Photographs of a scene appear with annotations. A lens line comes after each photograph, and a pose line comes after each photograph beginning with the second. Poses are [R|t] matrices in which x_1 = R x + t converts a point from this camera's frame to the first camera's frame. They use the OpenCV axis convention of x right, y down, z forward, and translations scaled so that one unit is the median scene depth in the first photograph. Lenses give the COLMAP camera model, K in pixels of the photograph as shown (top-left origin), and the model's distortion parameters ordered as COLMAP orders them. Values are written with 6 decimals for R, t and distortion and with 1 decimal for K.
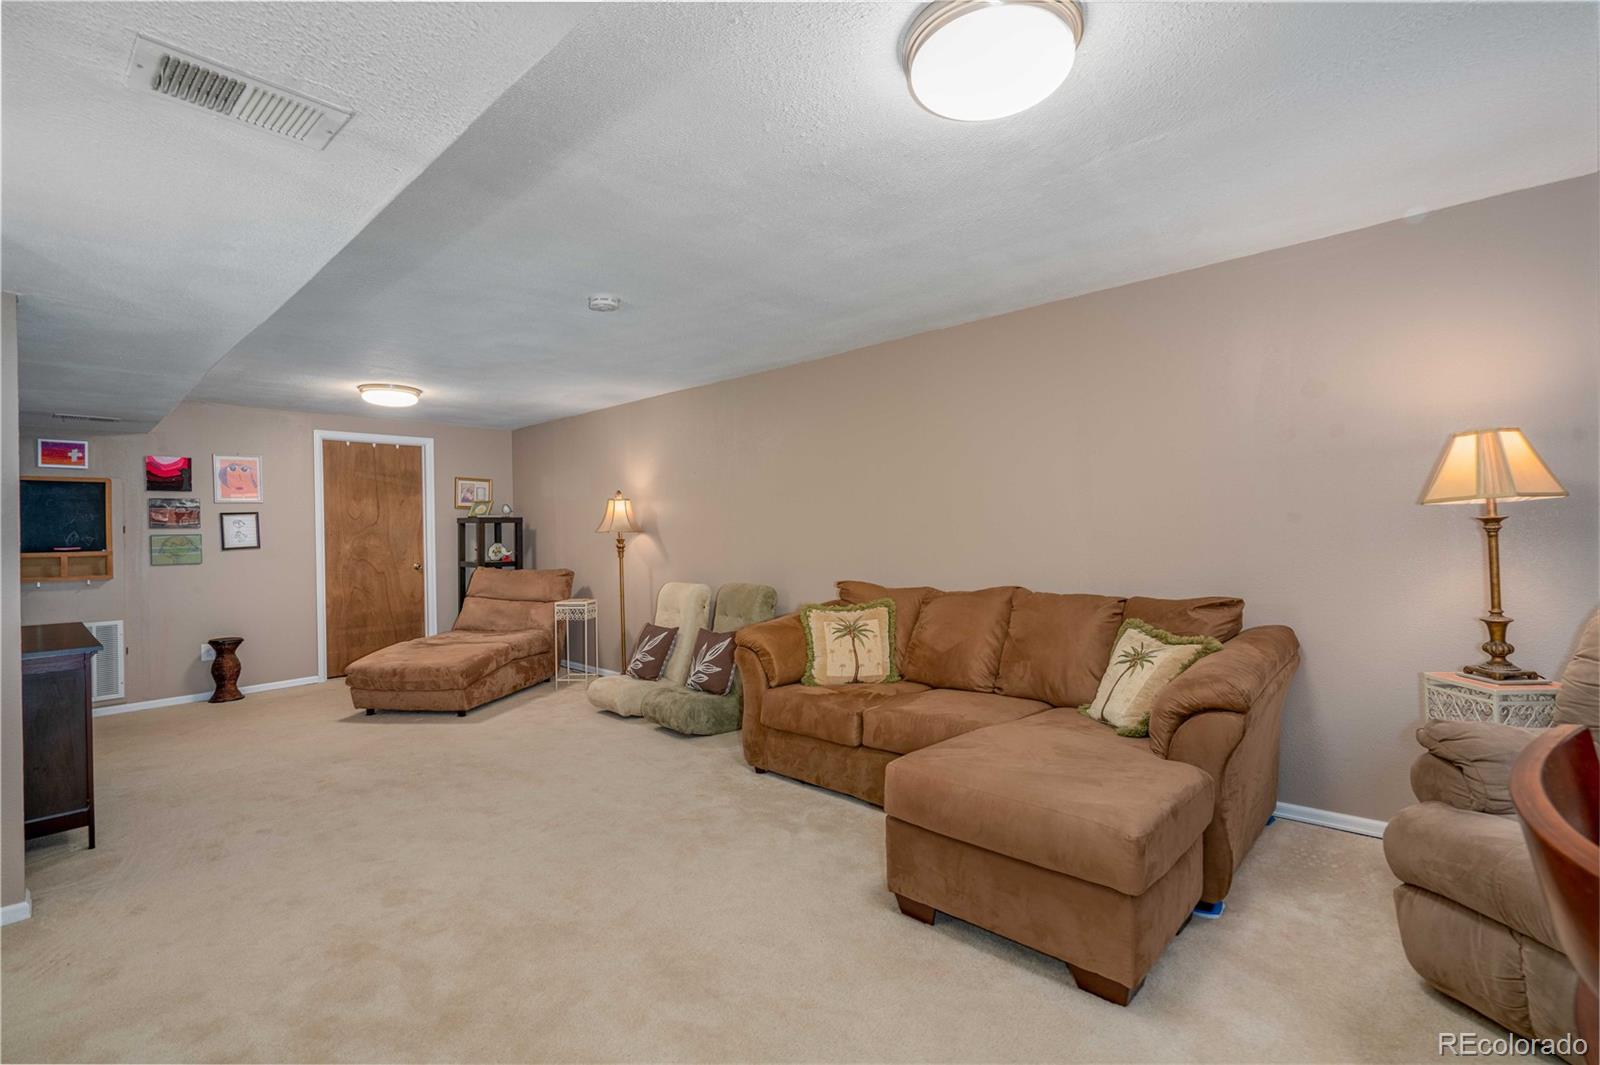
lens RADIAL K [[734.7, 0, 799.2], [0, 734.7, 533.3], [0, 0, 1]] dist [-0.009758, -0.000070]
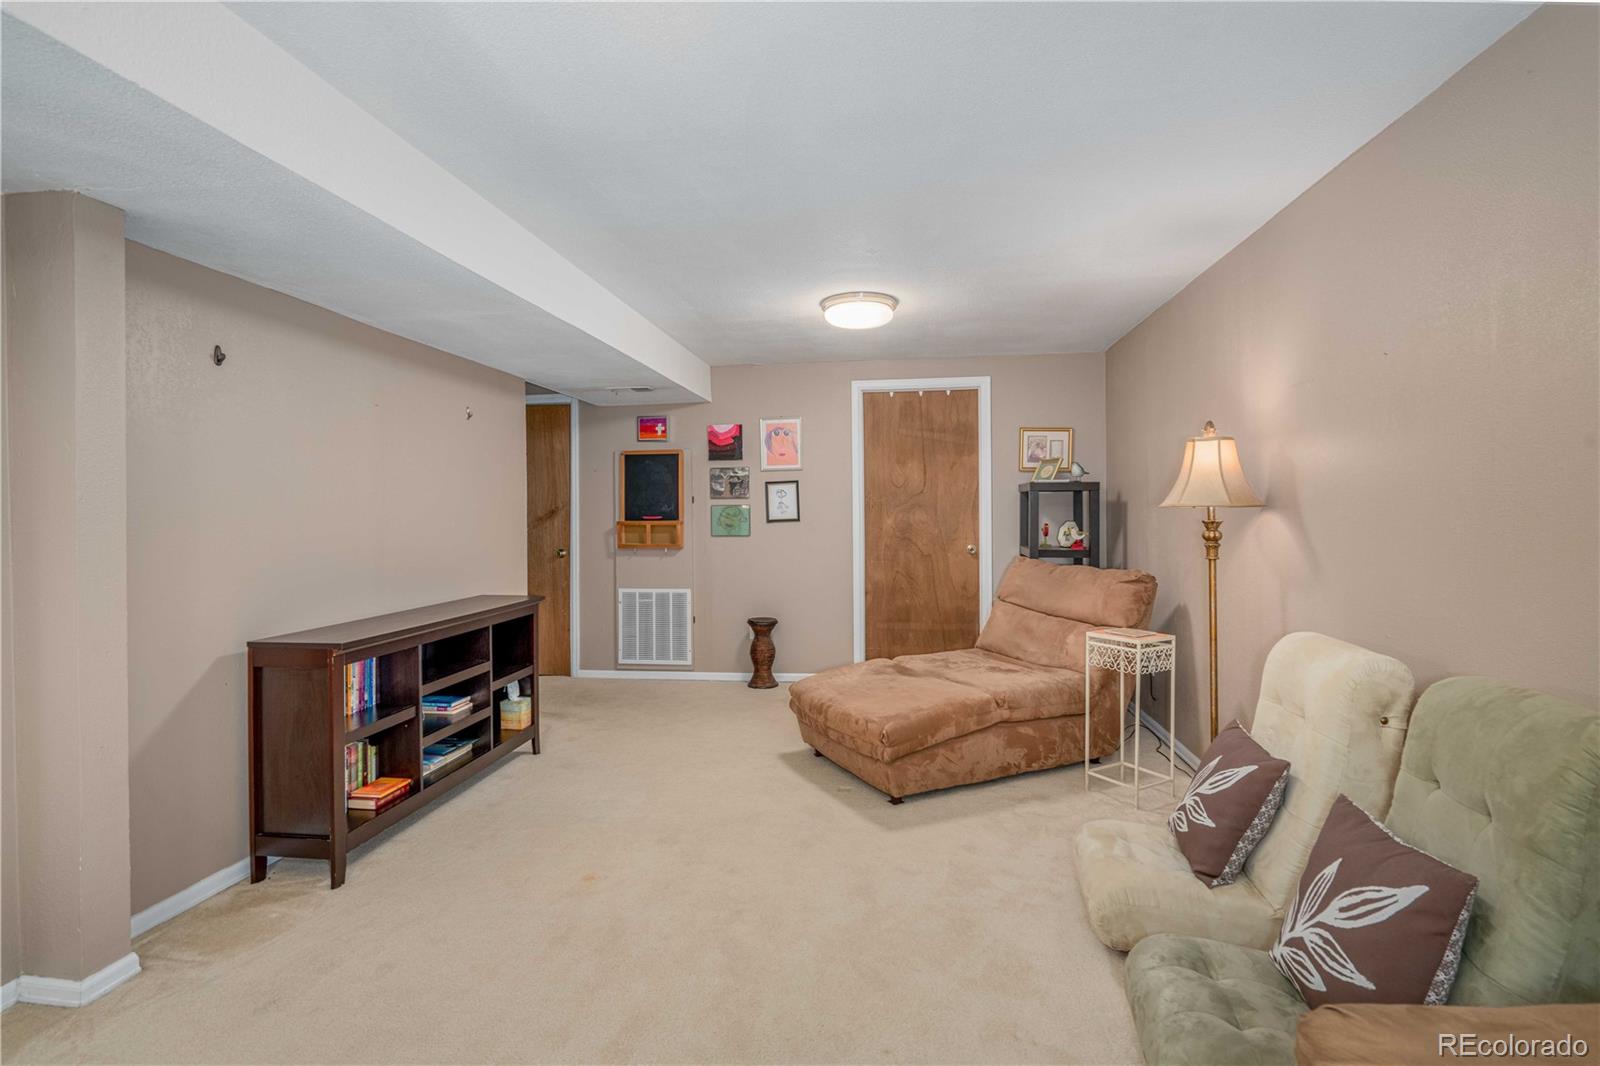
lens RADIAL K [[734.7, 0, 802.8], [0, 734.7, 525.6], [0, 0, 1]] dist [-0.009758, -0.000070]
pose [[0.575287, 0.030032, -0.817400, -0.005695], [-0.007541, 0.999478, 0.031414, -0.002374], [0.817917, -0.011908, 0.575213, 0.508753]]
